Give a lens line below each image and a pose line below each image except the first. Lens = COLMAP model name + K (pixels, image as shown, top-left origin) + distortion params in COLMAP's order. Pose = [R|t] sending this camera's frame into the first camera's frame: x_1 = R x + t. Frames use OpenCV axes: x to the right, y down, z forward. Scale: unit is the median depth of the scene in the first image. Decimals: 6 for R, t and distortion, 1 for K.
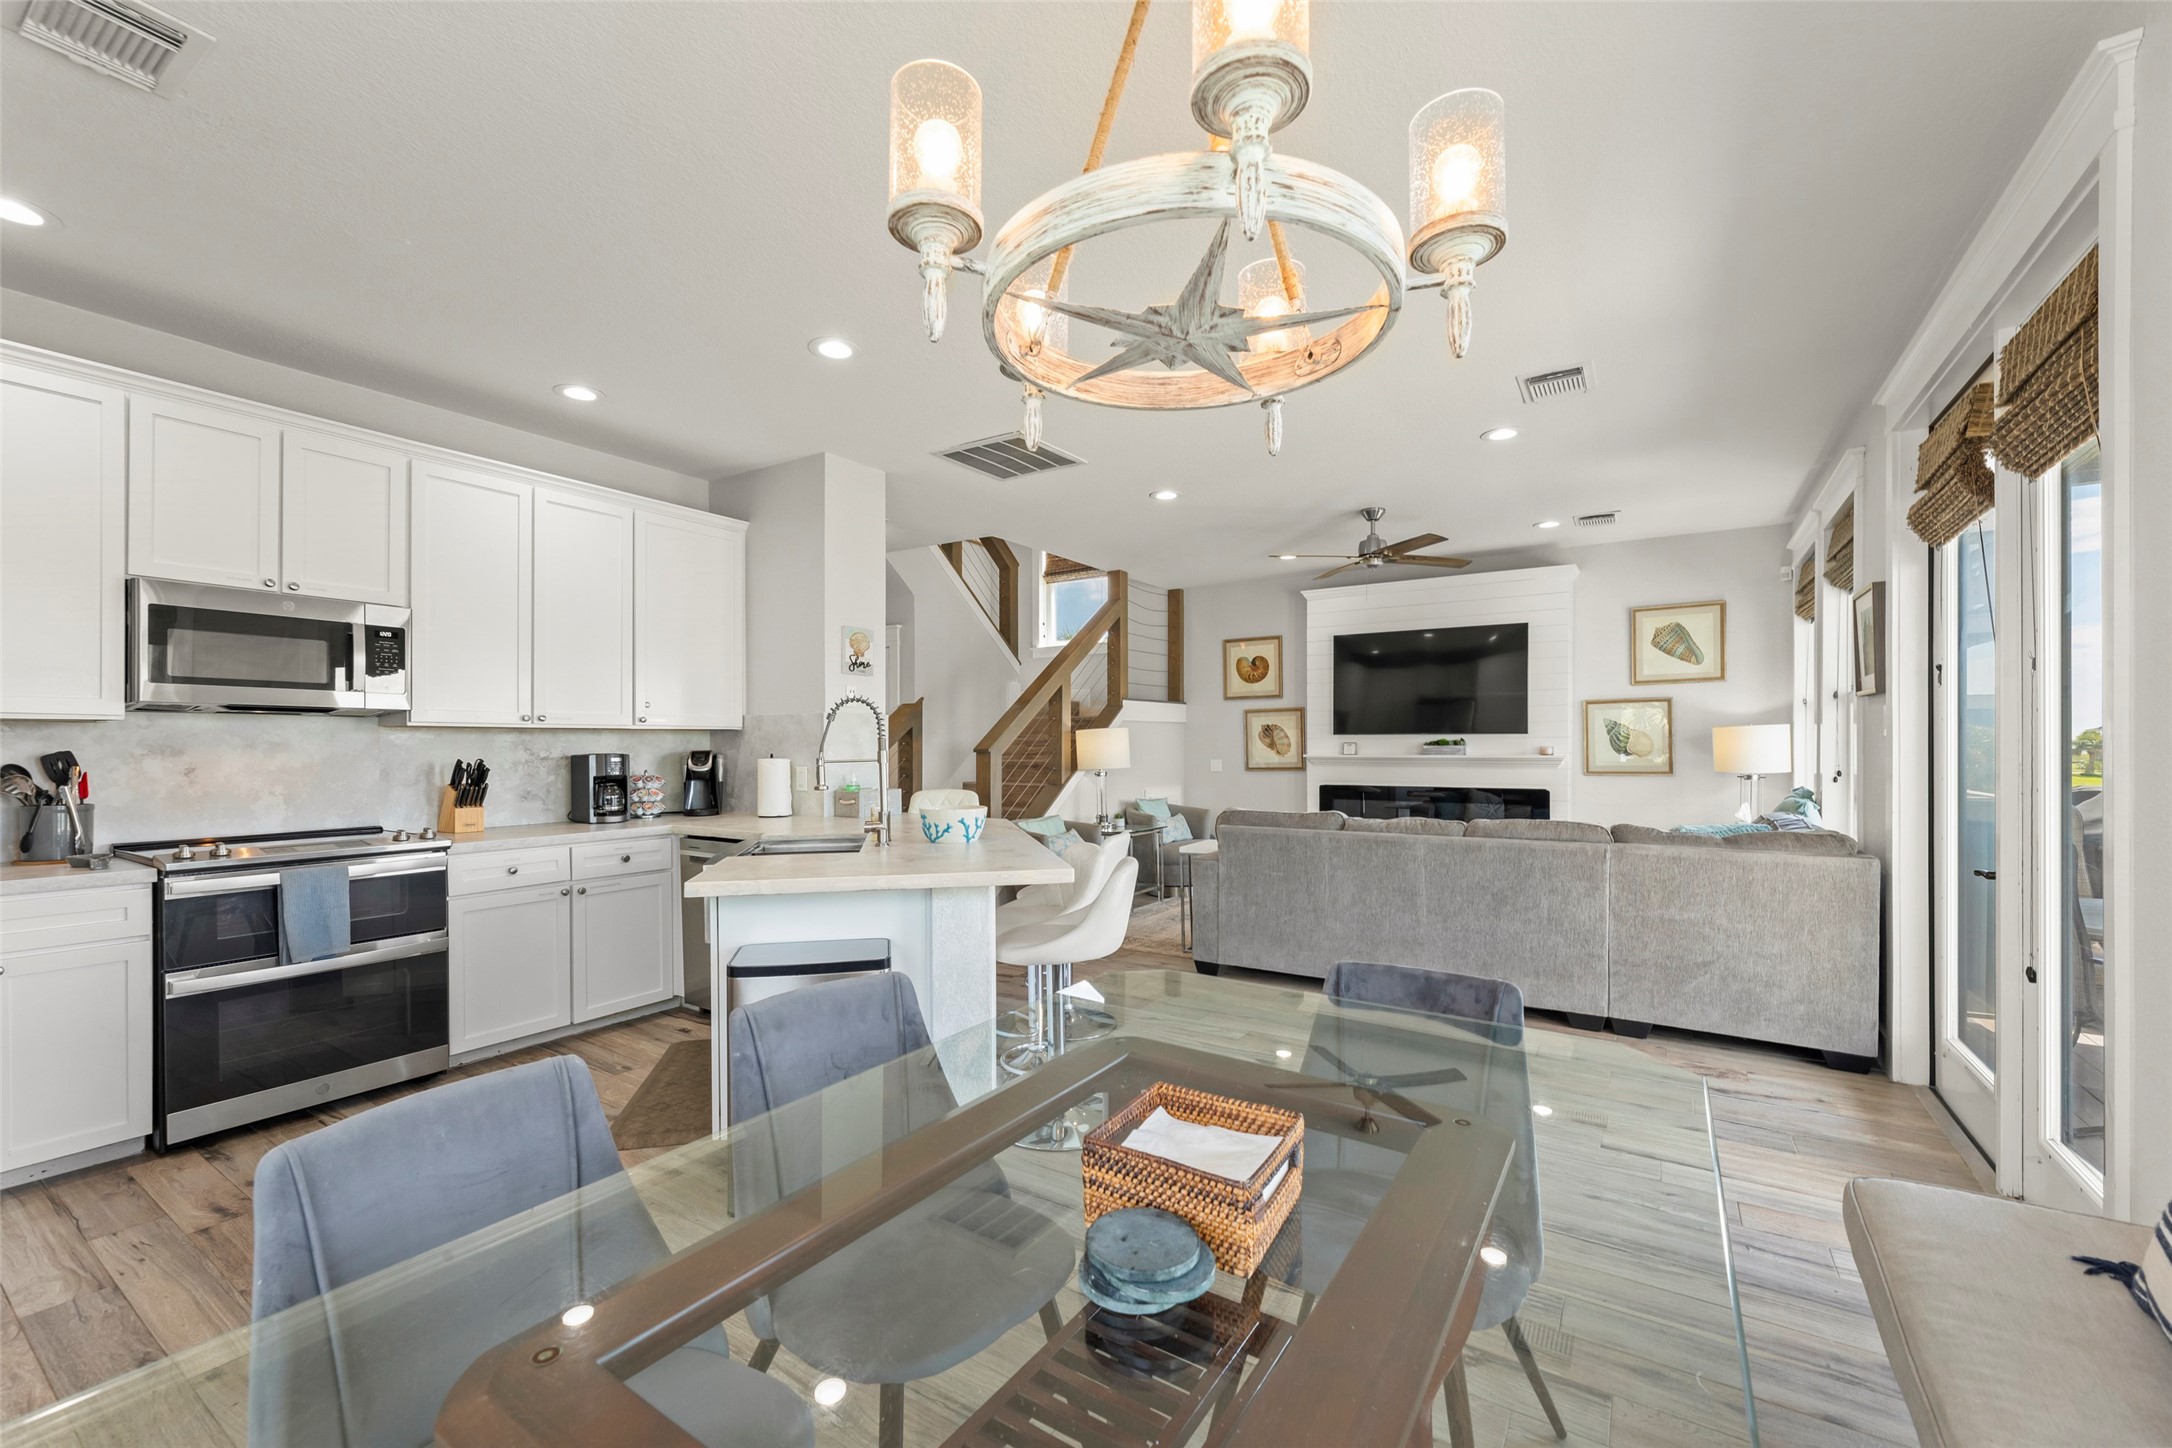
lens RADIAL K [[879.8, 0, 1078.3], [0, 879.8, 740.9], [0, 0, 1]] dist [0.001087, 0.001344]
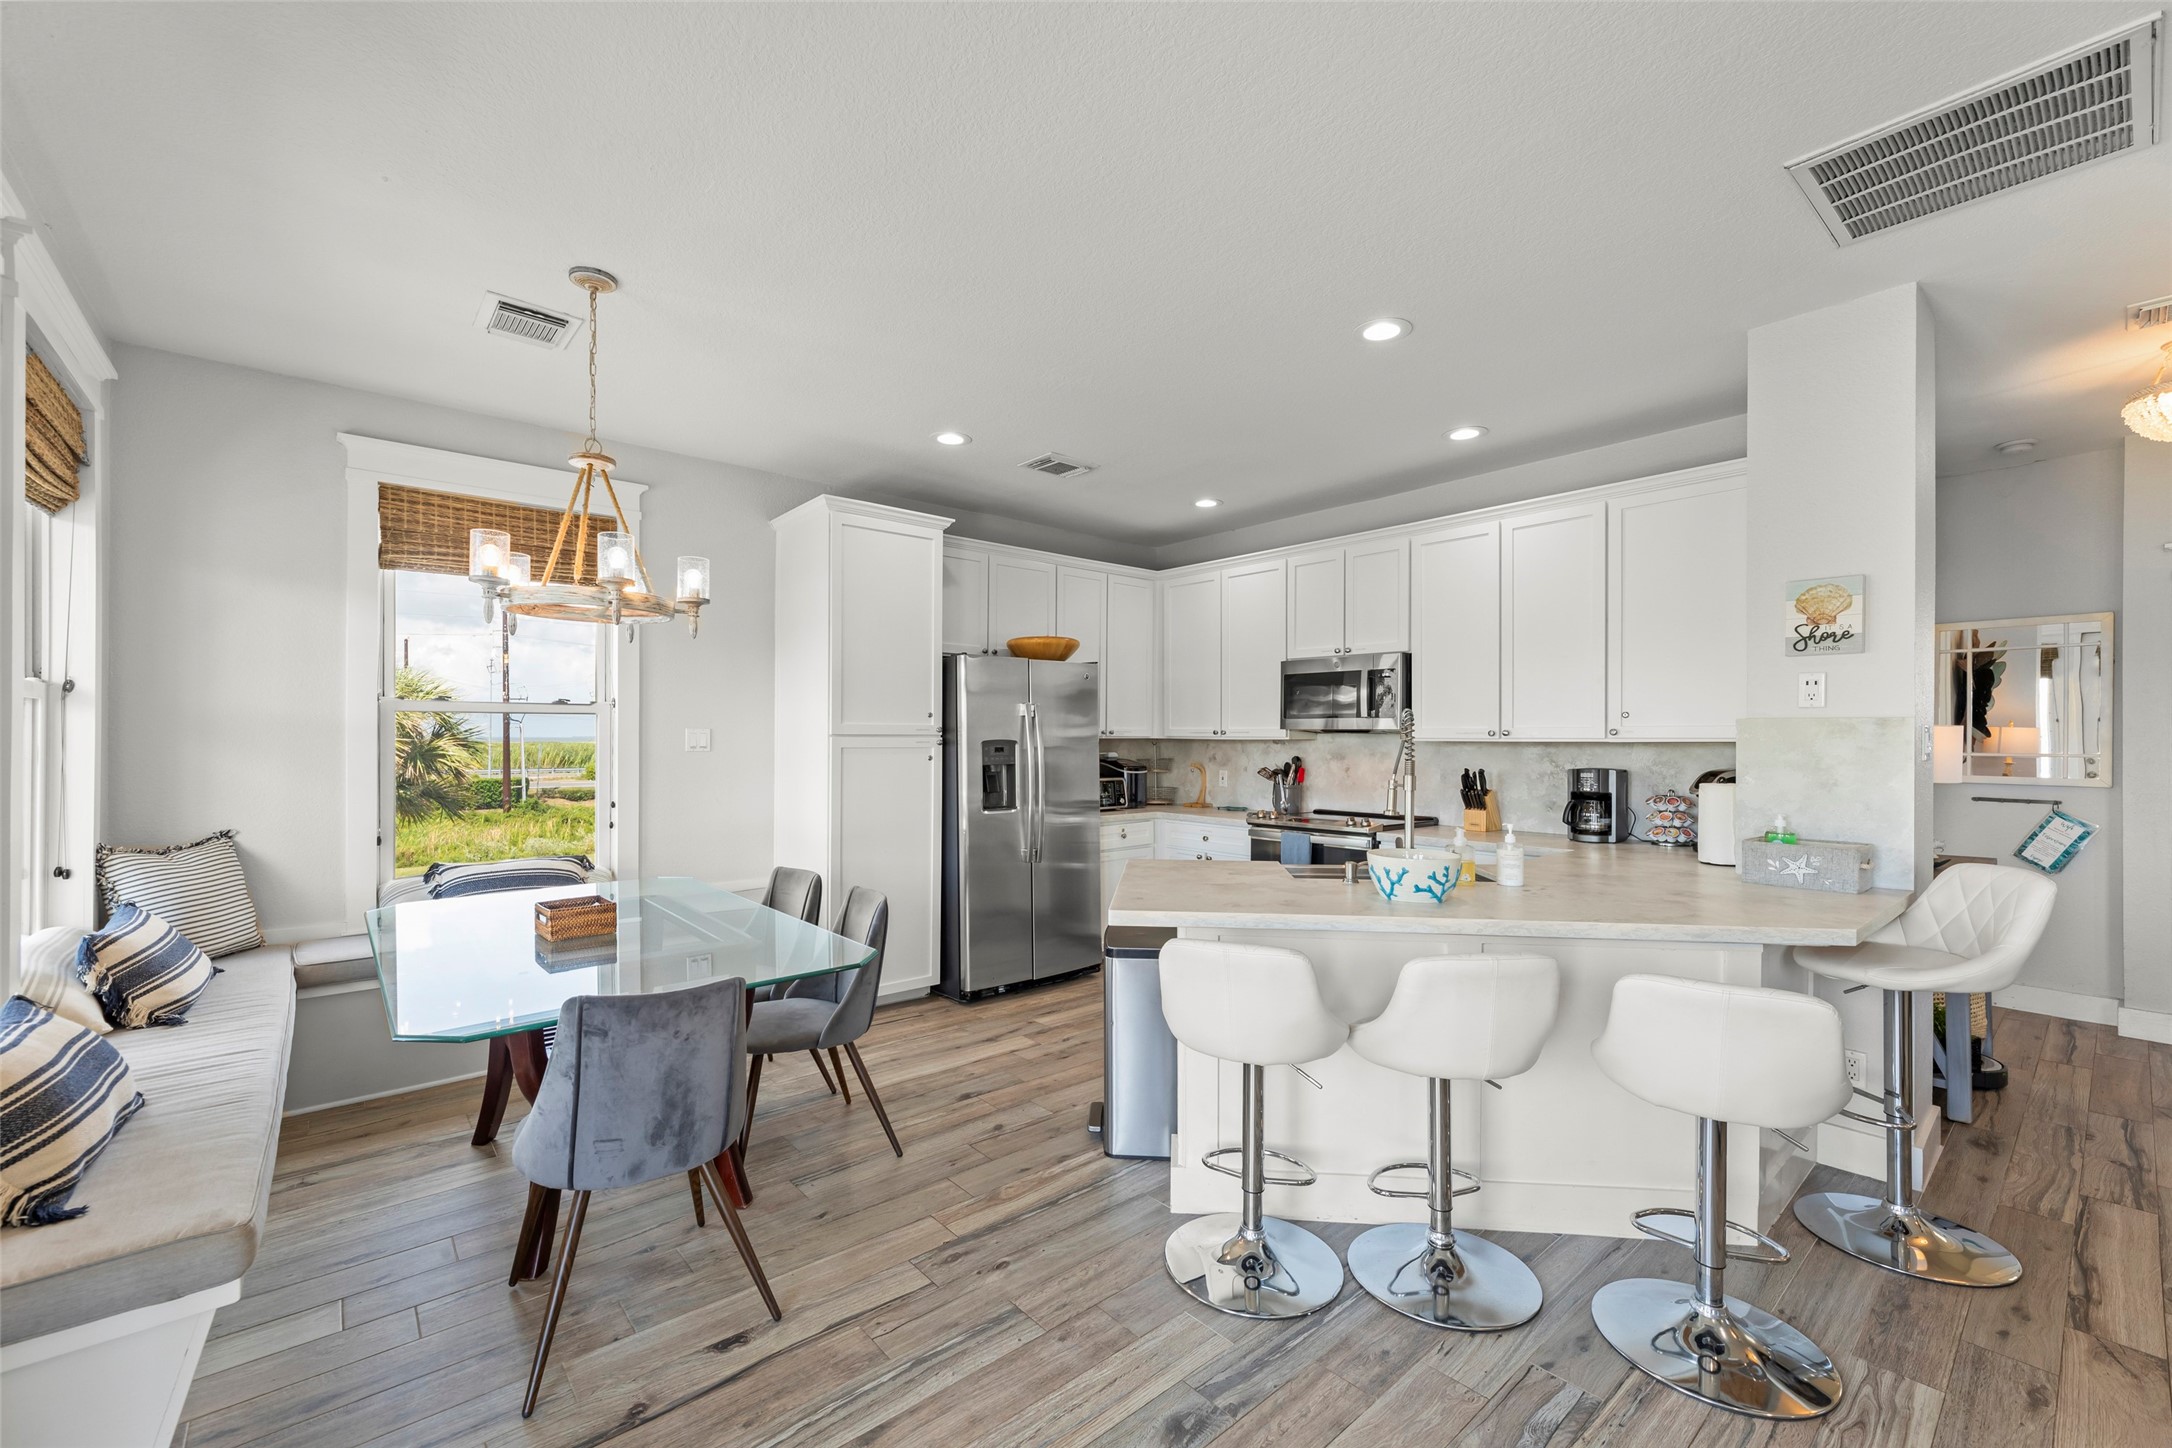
lens RADIAL K [[879.8, 0, 1075.9], [0, 879.8, 727.8], [0, 0, 1]] dist [0.001087, 0.001344]
pose [[-0.286040, -0.009640, -0.958169, 0.575617], [0.001349, 0.999944, -0.010463, -0.021764], [0.958217, -0.004285, -0.286011, 0.809592]]
